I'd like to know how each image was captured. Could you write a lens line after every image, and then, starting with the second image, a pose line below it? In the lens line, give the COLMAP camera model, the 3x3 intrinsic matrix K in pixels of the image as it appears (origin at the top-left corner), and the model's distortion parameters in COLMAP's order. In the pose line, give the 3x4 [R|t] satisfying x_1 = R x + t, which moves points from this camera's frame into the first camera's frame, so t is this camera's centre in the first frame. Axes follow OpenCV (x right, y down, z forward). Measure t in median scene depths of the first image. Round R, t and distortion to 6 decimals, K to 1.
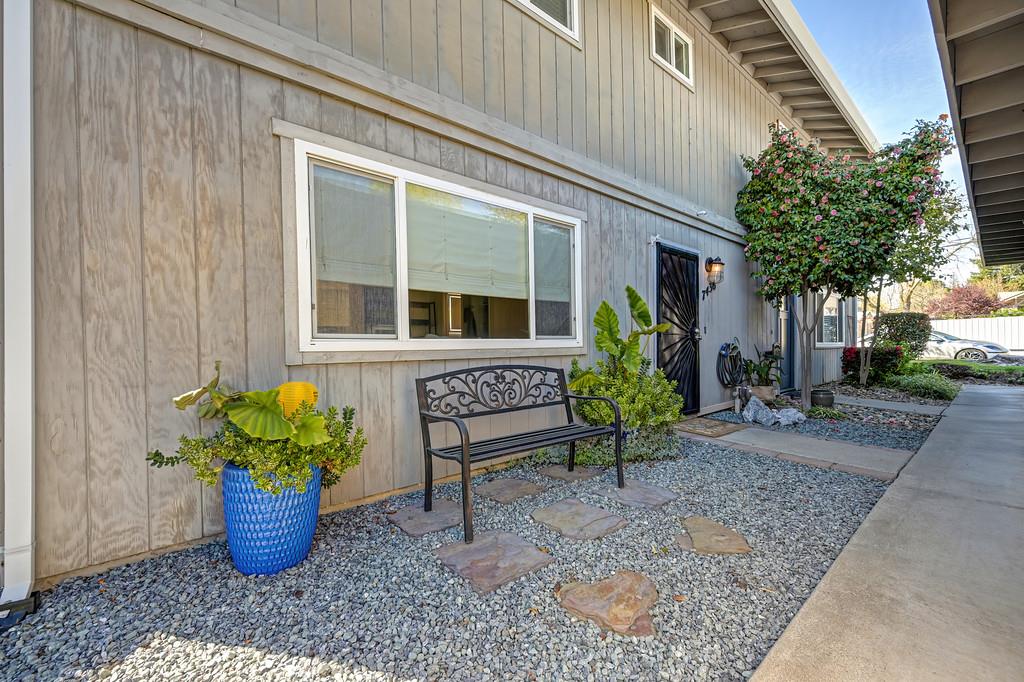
lens RADIAL K [[407.3, 0, 494.8], [0, 407.3, 334.8], [0, 0, 1]] dist [-0.000461, 0.000151]
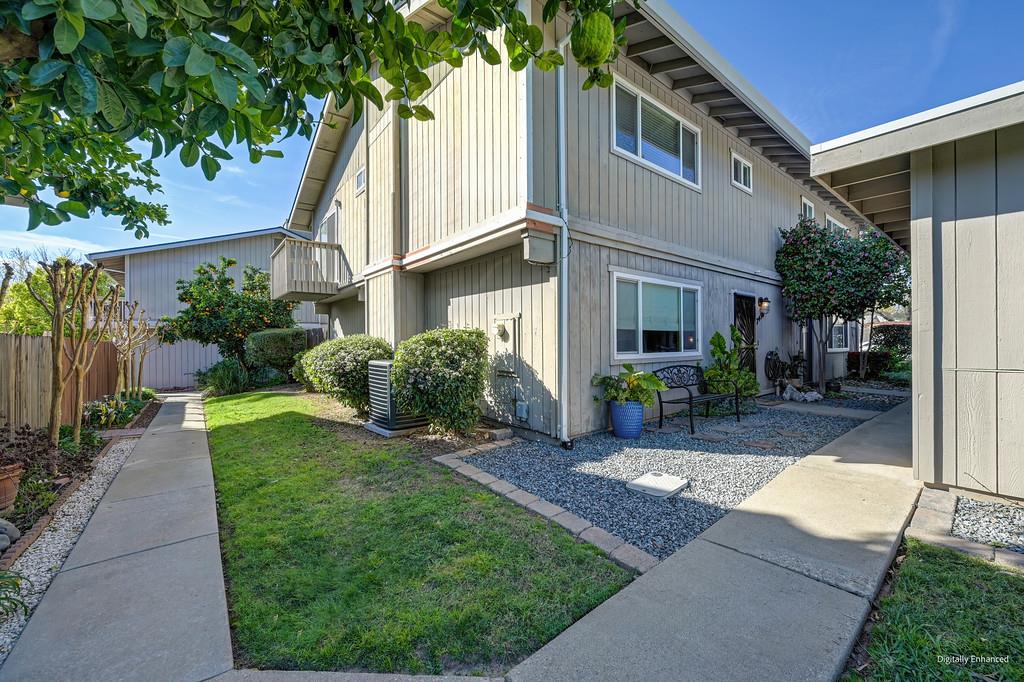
lens RADIAL K [[417.3, 0, 512.0], [0, 417.3, 341.0], [0, 0, 1]] dist [0.029497, -0.000105]
pose [[0.999456, -0.010146, 0.031373, -0.558075], [0.010011, 0.999940, 0.004464, -0.041556], [-0.031417, -0.004148, 0.999498, -0.690926]]
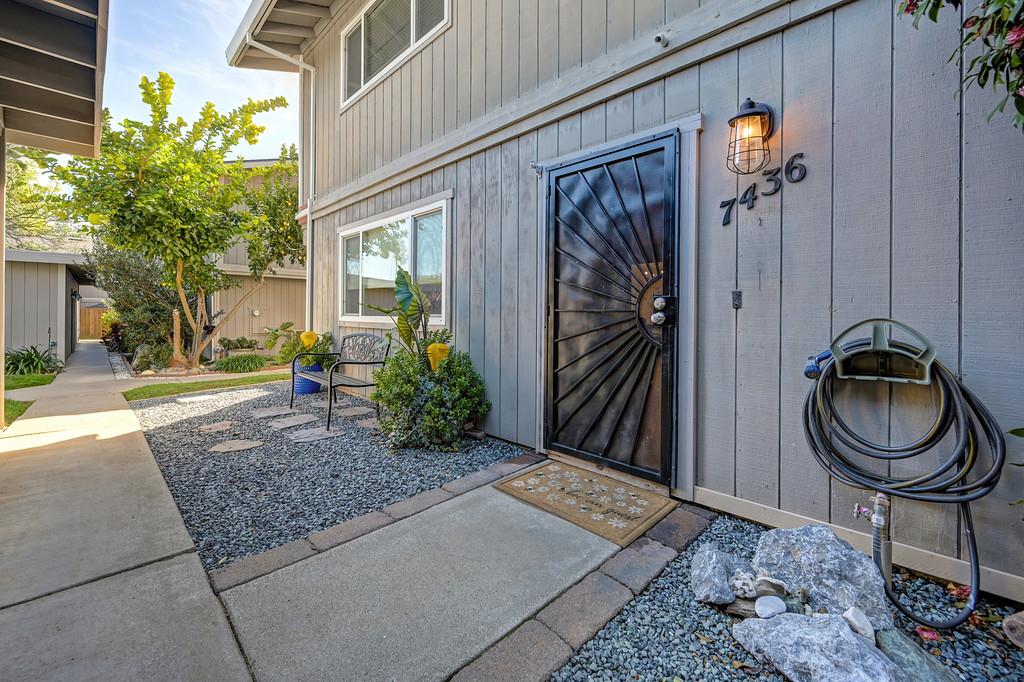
lens RADIAL K [[417.8, 0, 513.5], [0, 417.8, 313.0], [0, 0, 1]] dist [0.000288, -0.000008]
pose [[0.122746, -0.005069, -0.992425, 0.983842], [-0.000337, 0.999987, -0.005149, 0.000331], [0.992438, 0.000966, 0.122742, 0.824339]]
